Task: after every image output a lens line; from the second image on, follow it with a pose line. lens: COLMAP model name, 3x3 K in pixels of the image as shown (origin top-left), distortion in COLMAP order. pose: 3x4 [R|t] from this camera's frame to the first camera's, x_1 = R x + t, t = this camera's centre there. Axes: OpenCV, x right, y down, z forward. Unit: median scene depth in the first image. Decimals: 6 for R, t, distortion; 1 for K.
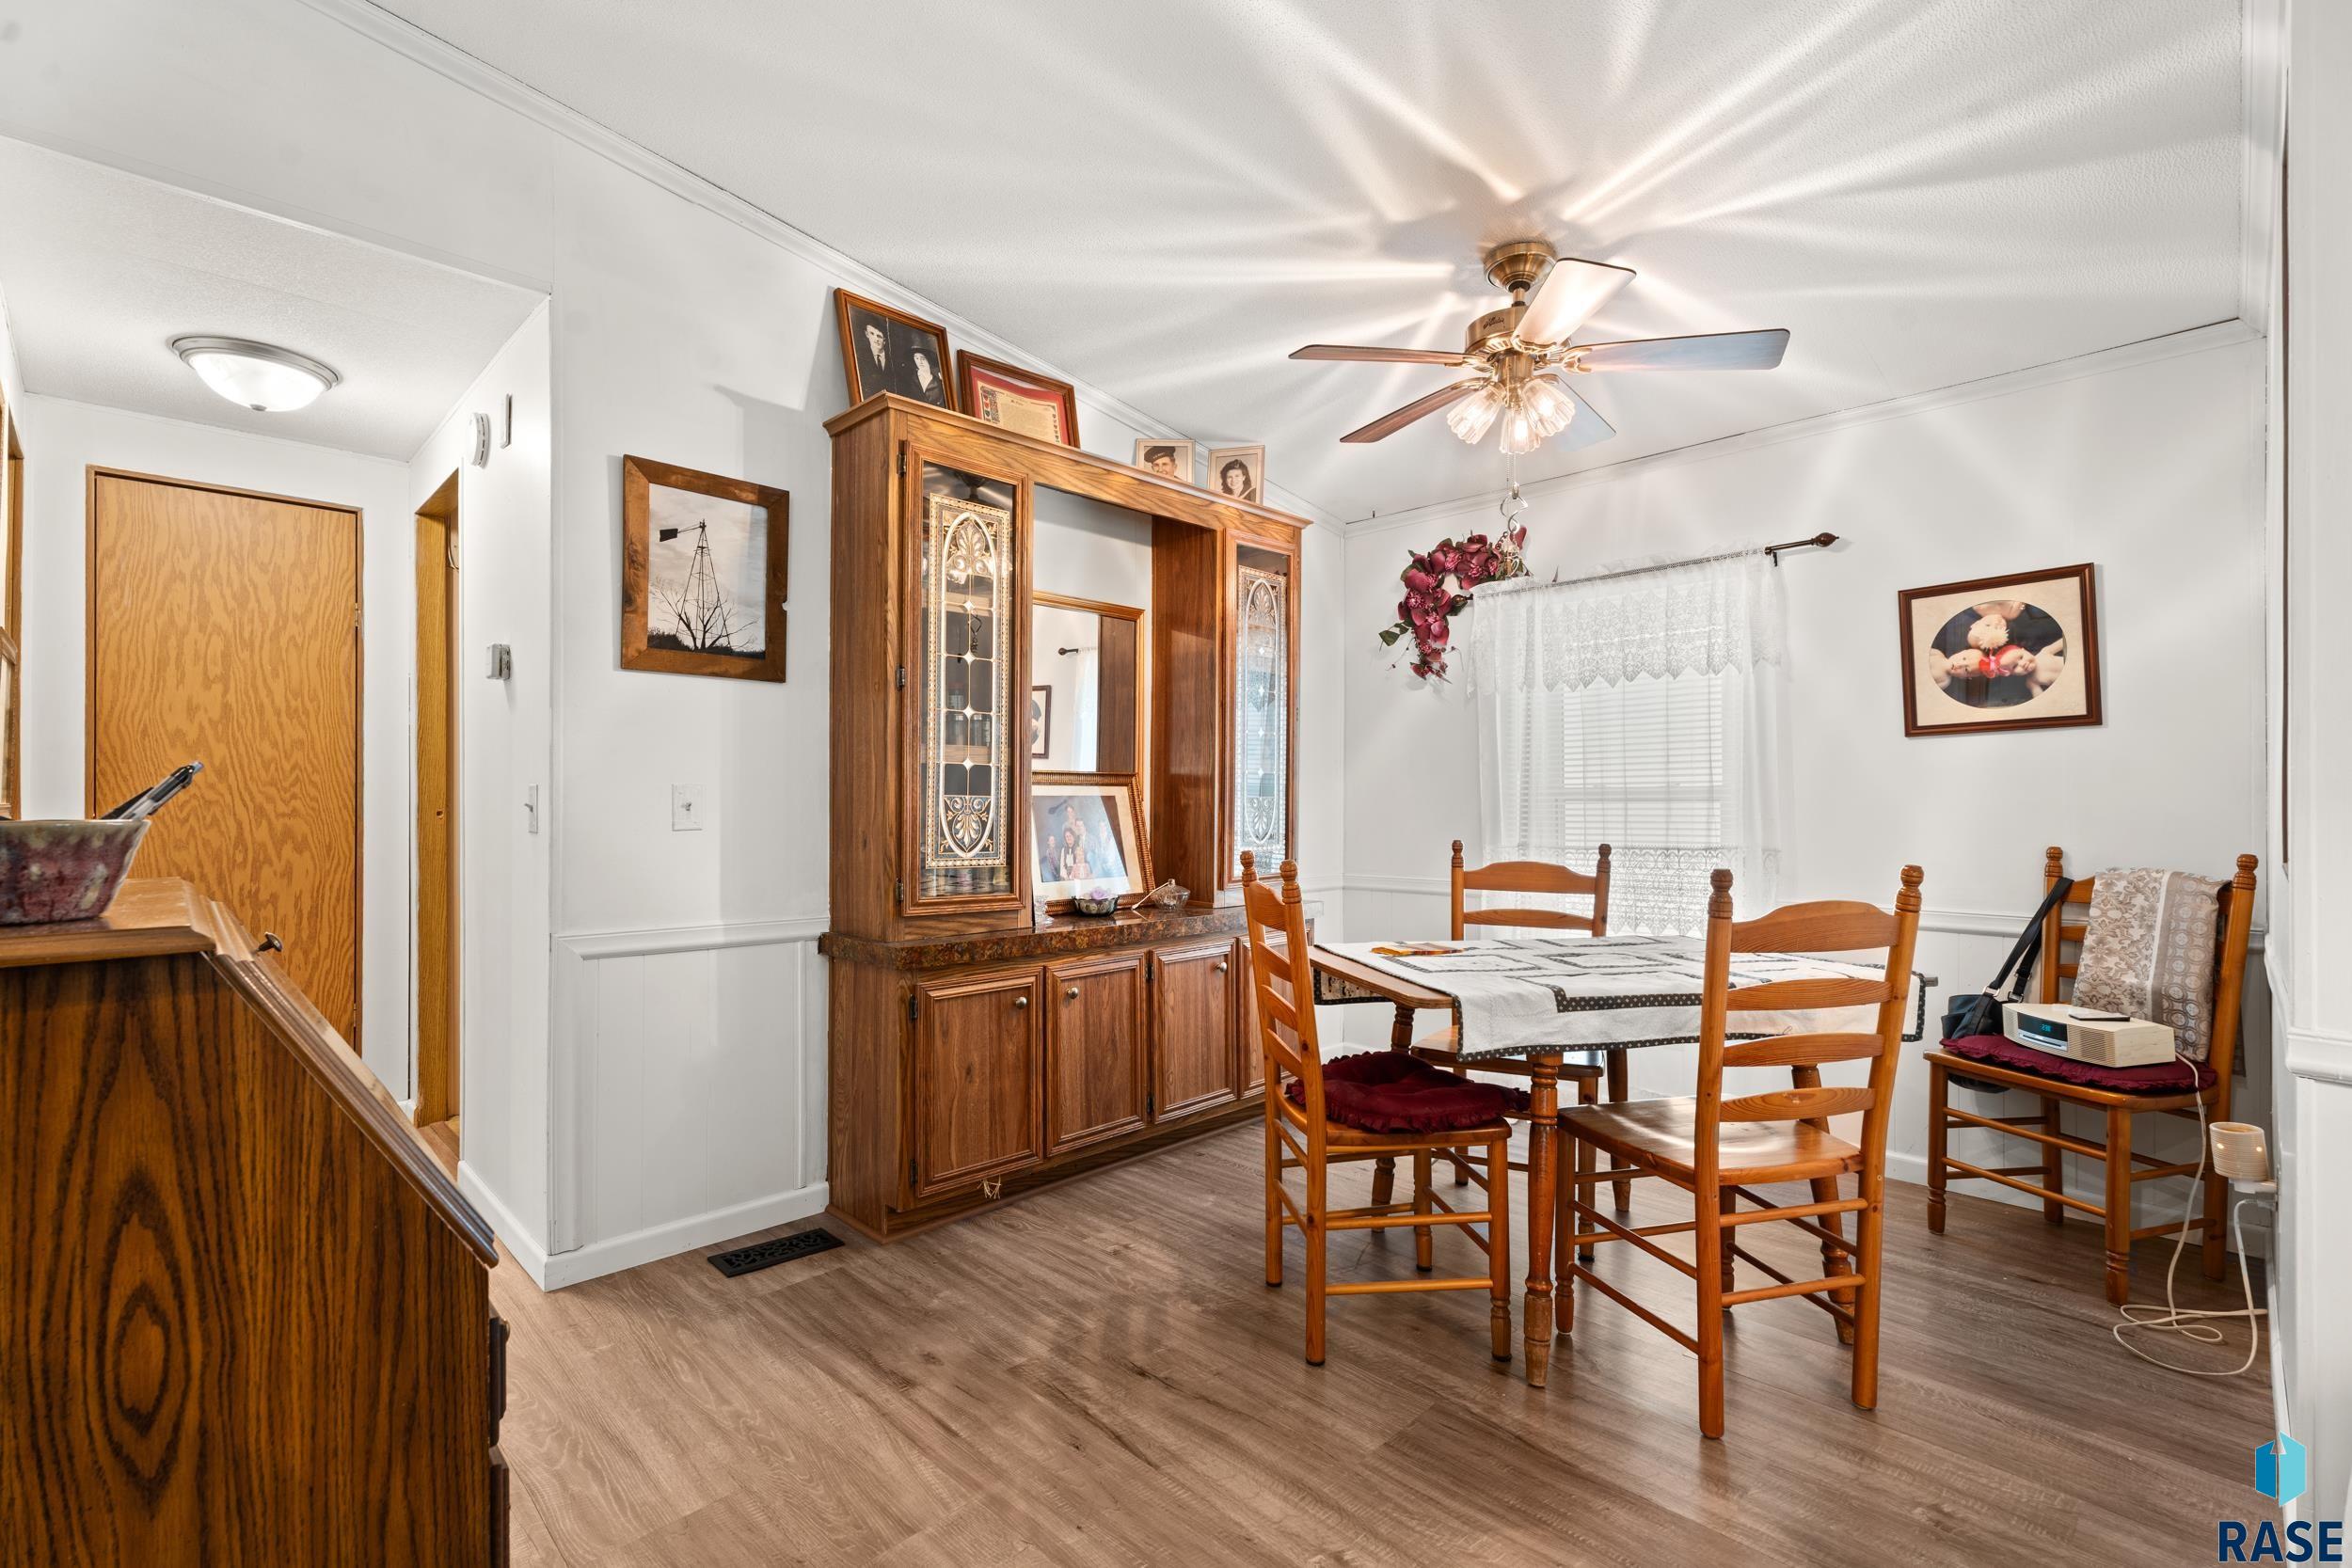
lens RADIAL K [[1053.8, 0, 1169.1], [0, 1053.8, 795.2], [0, 0, 1]] dist [-0.012369, 0.014062]
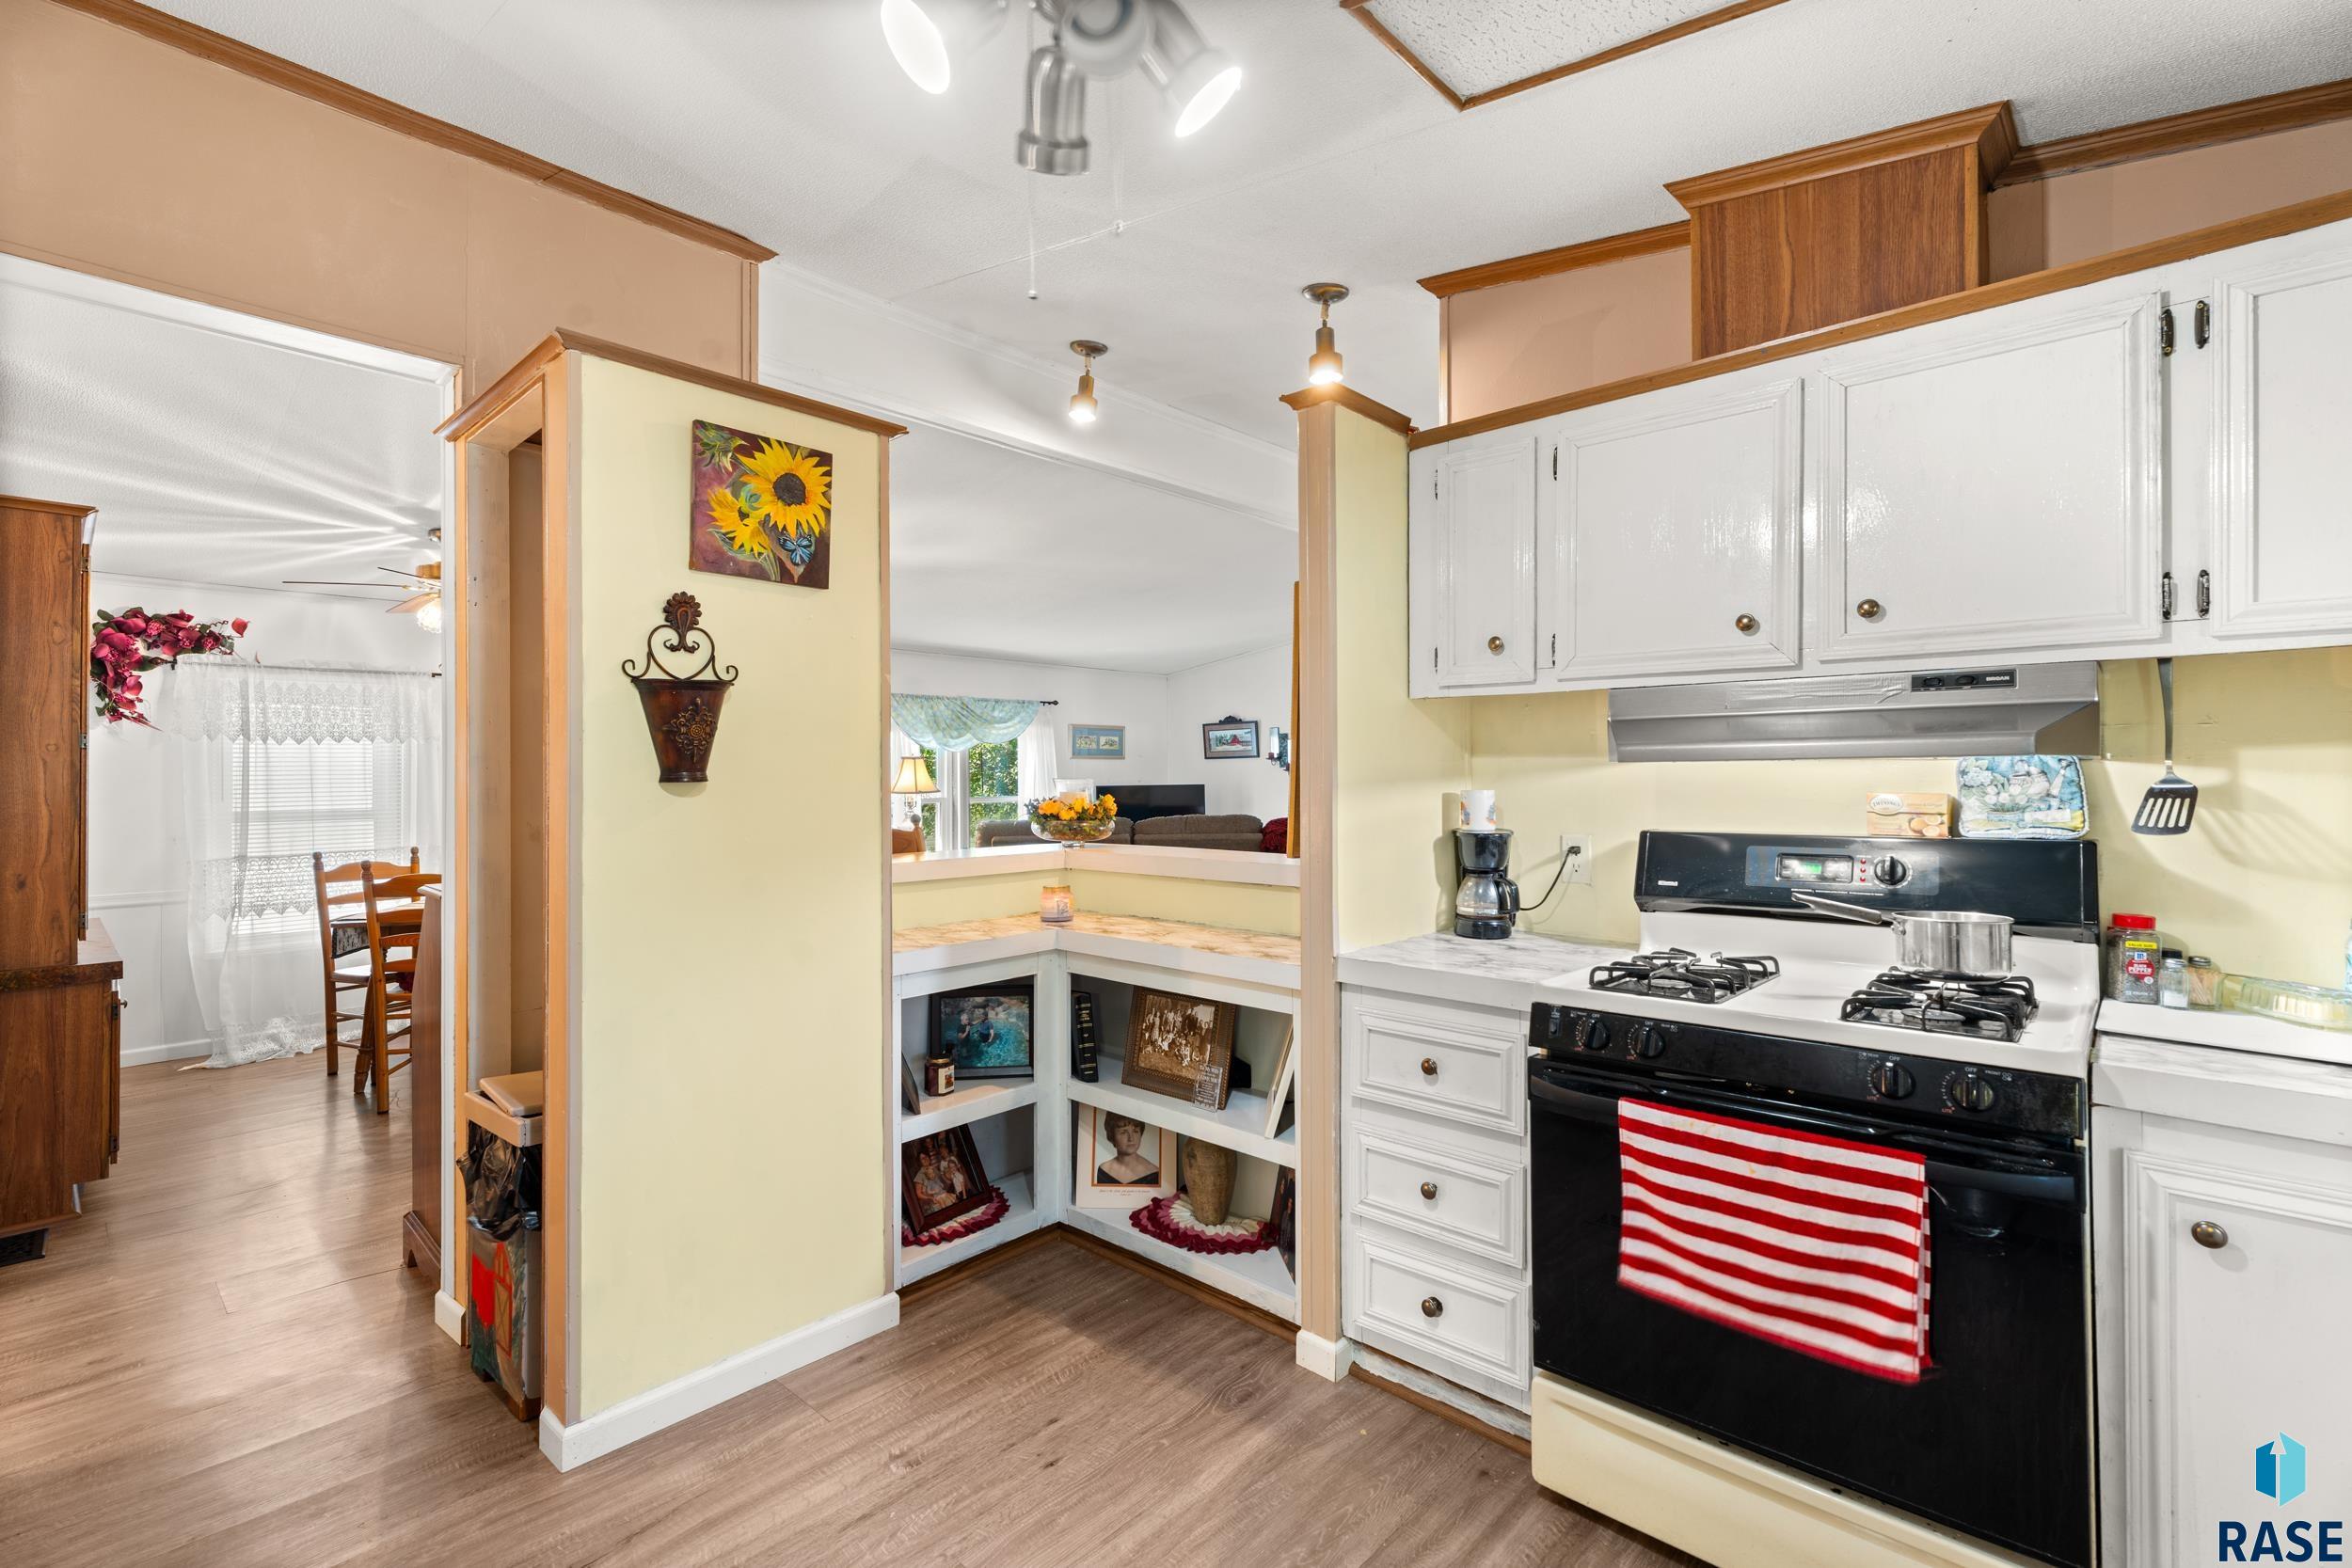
lens RADIAL K [[1037.3, 0, 1170.7], [0, 1037.3, 777.4], [0, 0, 1]] dist [0.015459, 0.000218]
pose [[-0.048922, 0.005342, 0.998788, -1.370648], [0.005809, 0.999970, -0.005064, -0.050695], [-0.998786, 0.005554, -0.048952, -0.163170]]
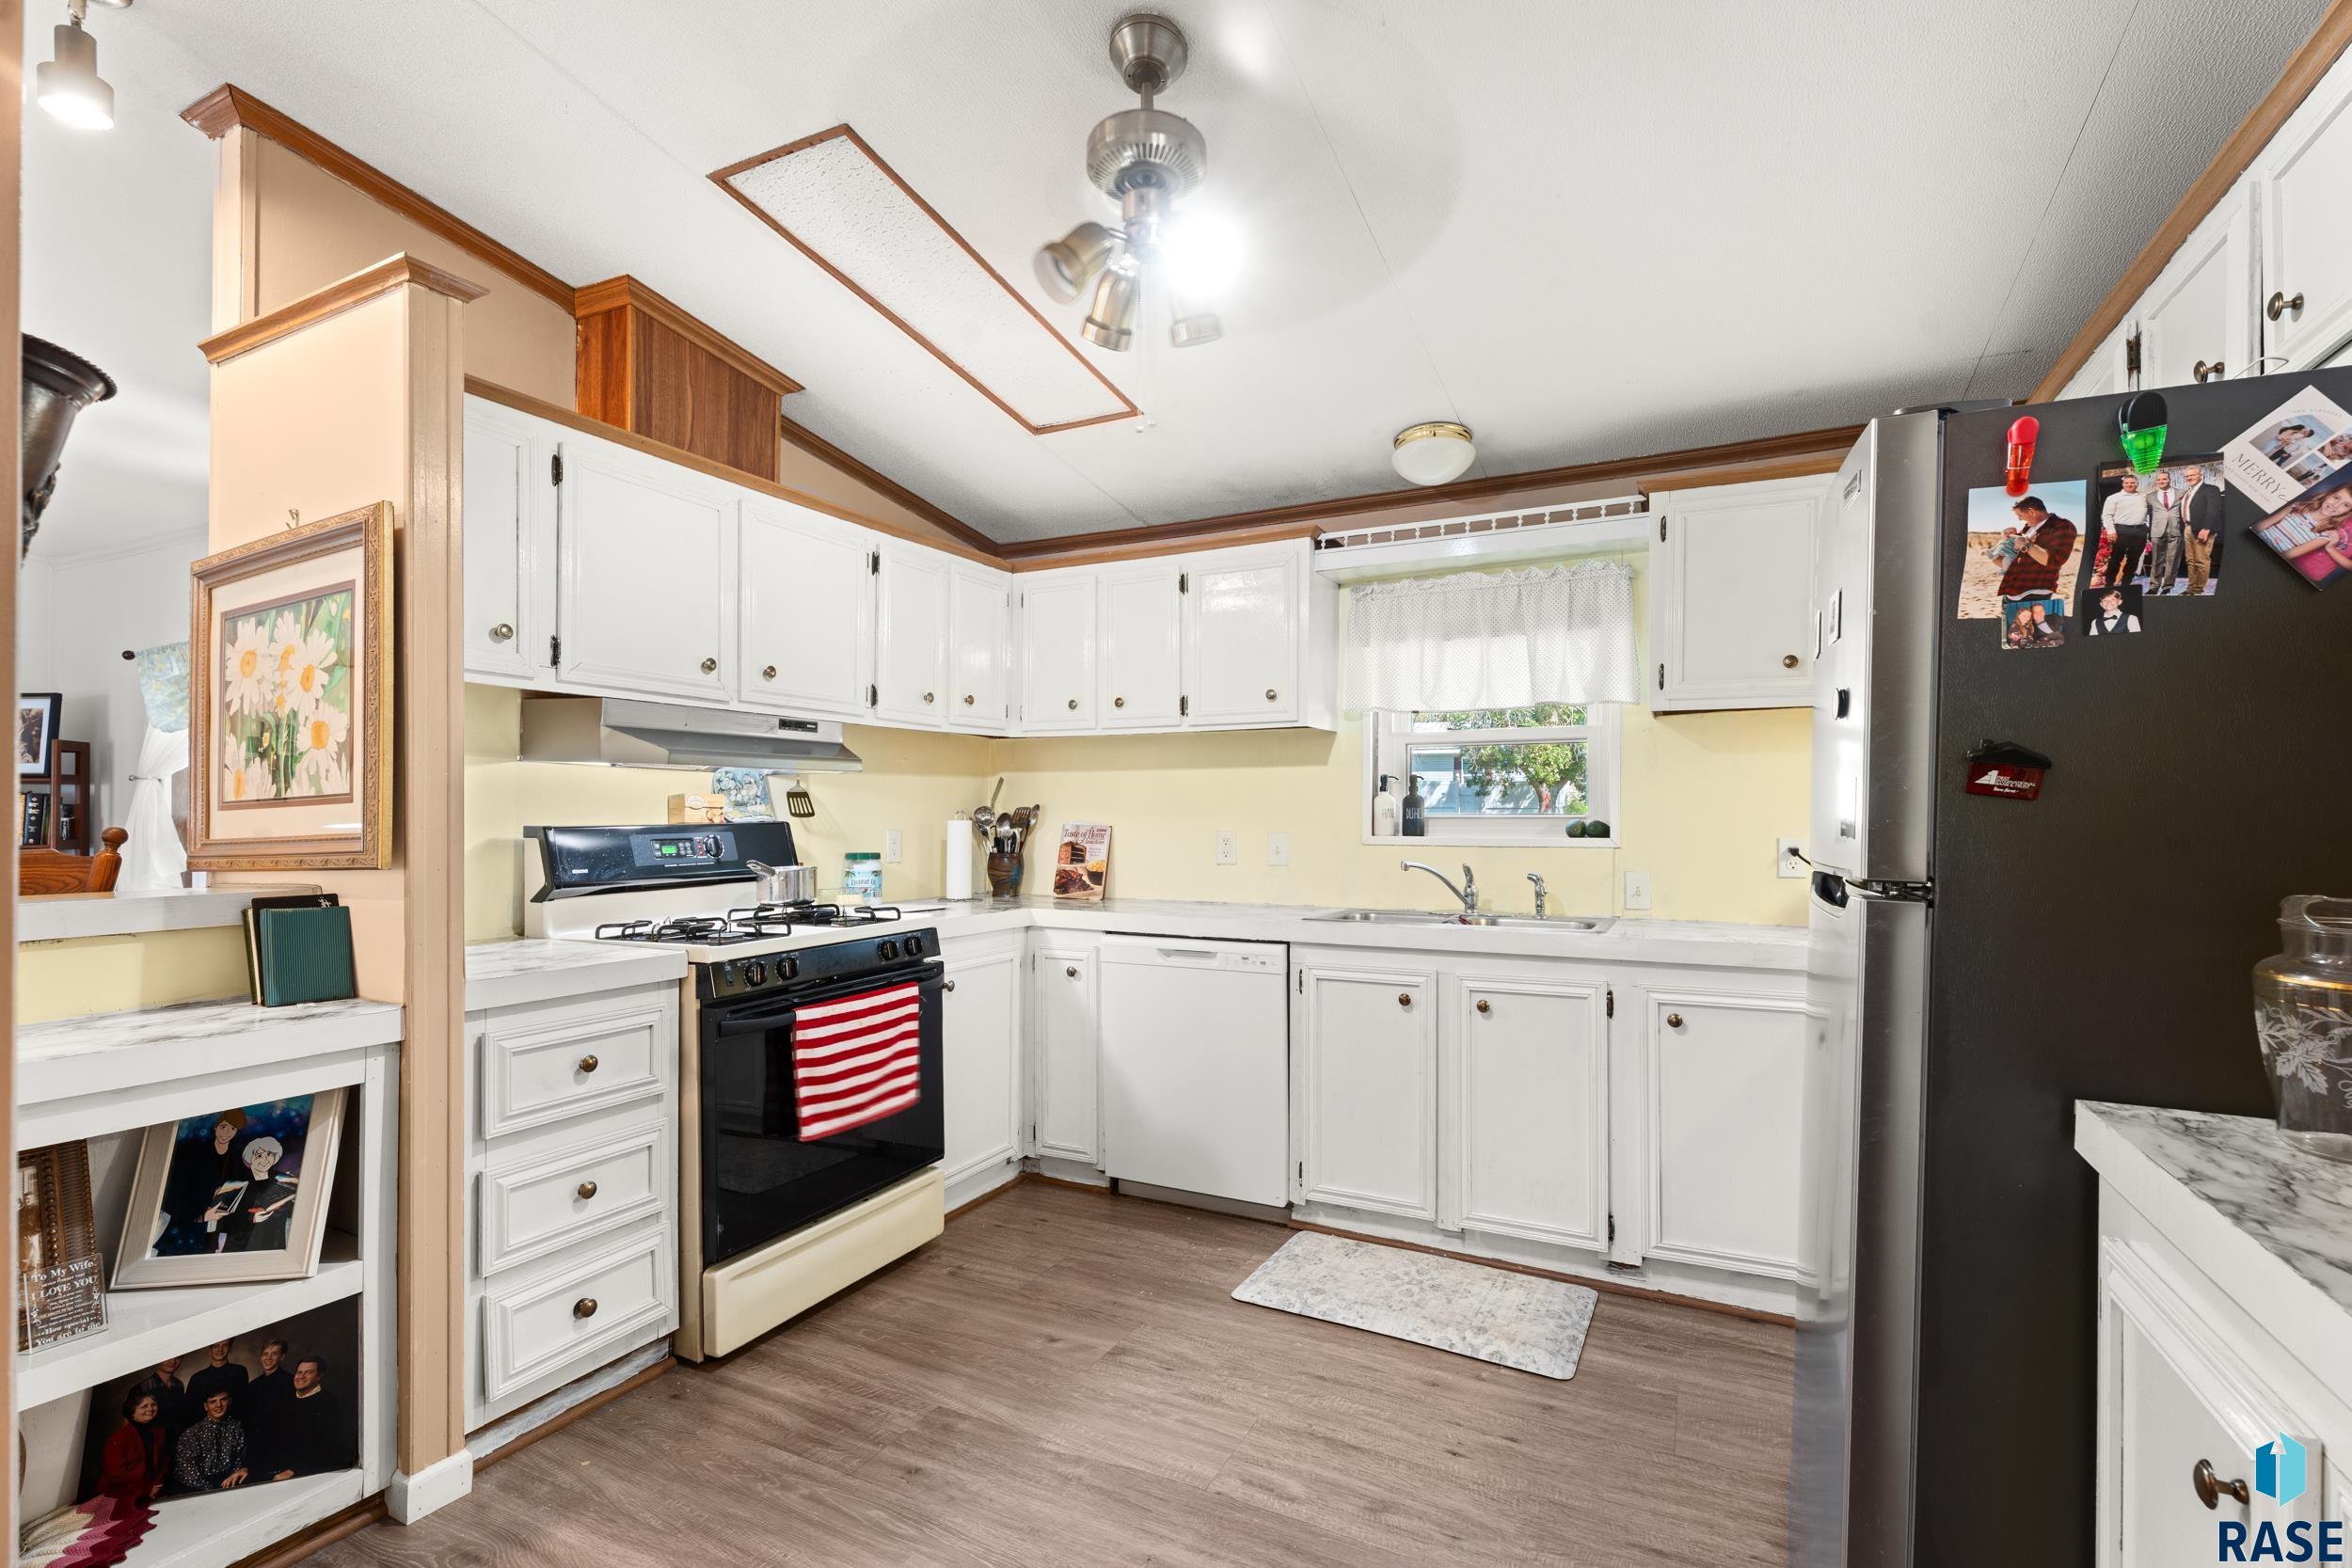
lens RADIAL K [[1069.3, 0, 1183.2], [0, 1069.3, 810.9], [0, 0, 1]] dist [-0.000830, -0.000024]
pose [[-0.945558, -0.001814, -0.325450, -0.820619], [-0.002555, 0.999995, 0.001848, -0.027873], [0.325445, 0.002579, -0.945558, 0.424023]]
